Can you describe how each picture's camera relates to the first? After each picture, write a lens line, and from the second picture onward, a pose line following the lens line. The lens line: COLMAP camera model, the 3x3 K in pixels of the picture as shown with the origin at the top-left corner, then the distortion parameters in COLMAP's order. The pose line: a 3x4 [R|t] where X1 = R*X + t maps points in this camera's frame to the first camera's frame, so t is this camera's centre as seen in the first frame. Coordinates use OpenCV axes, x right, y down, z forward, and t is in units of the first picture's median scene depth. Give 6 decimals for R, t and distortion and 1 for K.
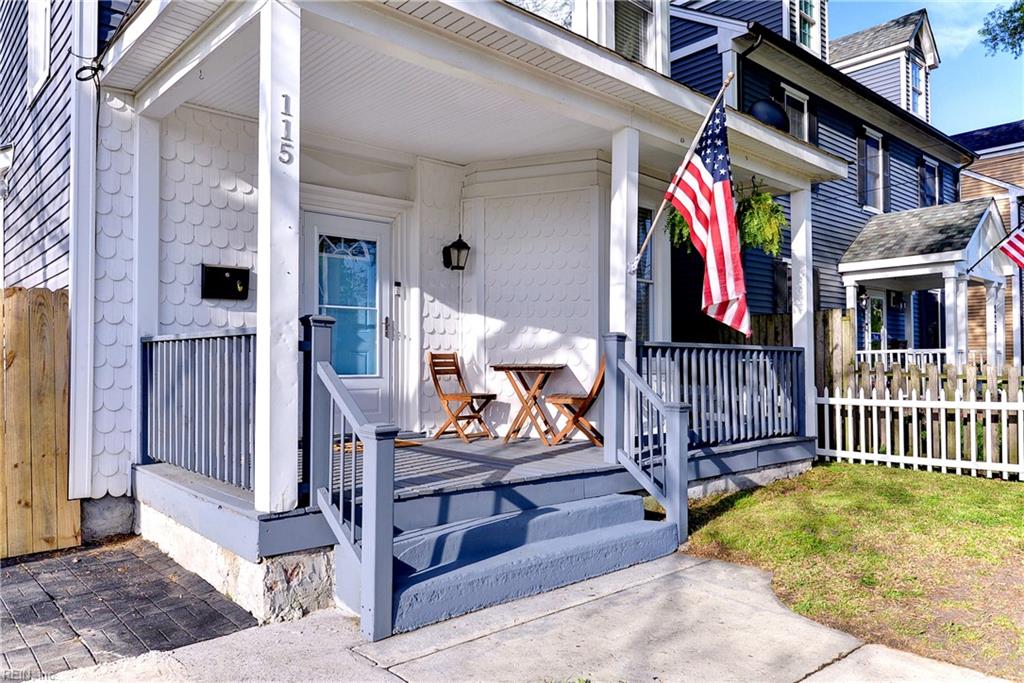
lens RADIAL K [[721.3, 0, 512.0], [0, 721.3, 341.5], [0, 0, 1]] dist [0.001888, -0.000717]
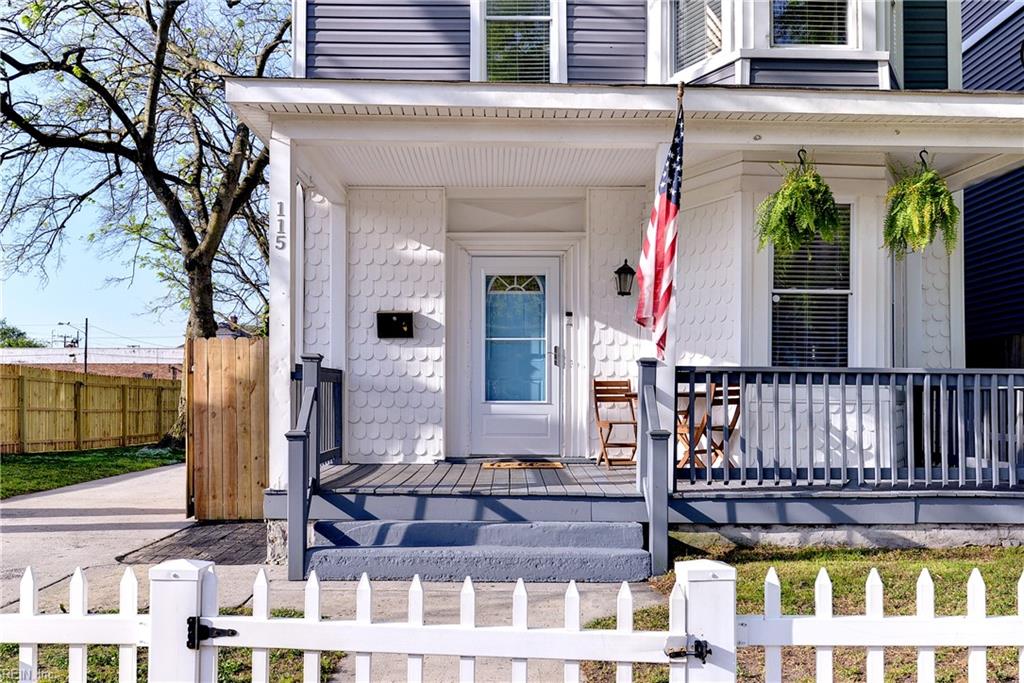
lens RADIAL K [[899.1, 0, 512.8], [0, 899.1, 370.3], [0, 0, 1]] dist [-0.013075, -0.004448]
pose [[0.749027, -0.013980, -0.662392, 0.678036], [0.015452, 0.999874, -0.003630, 0.004852], [0.662360, -0.007517, 0.749148, -0.022534]]
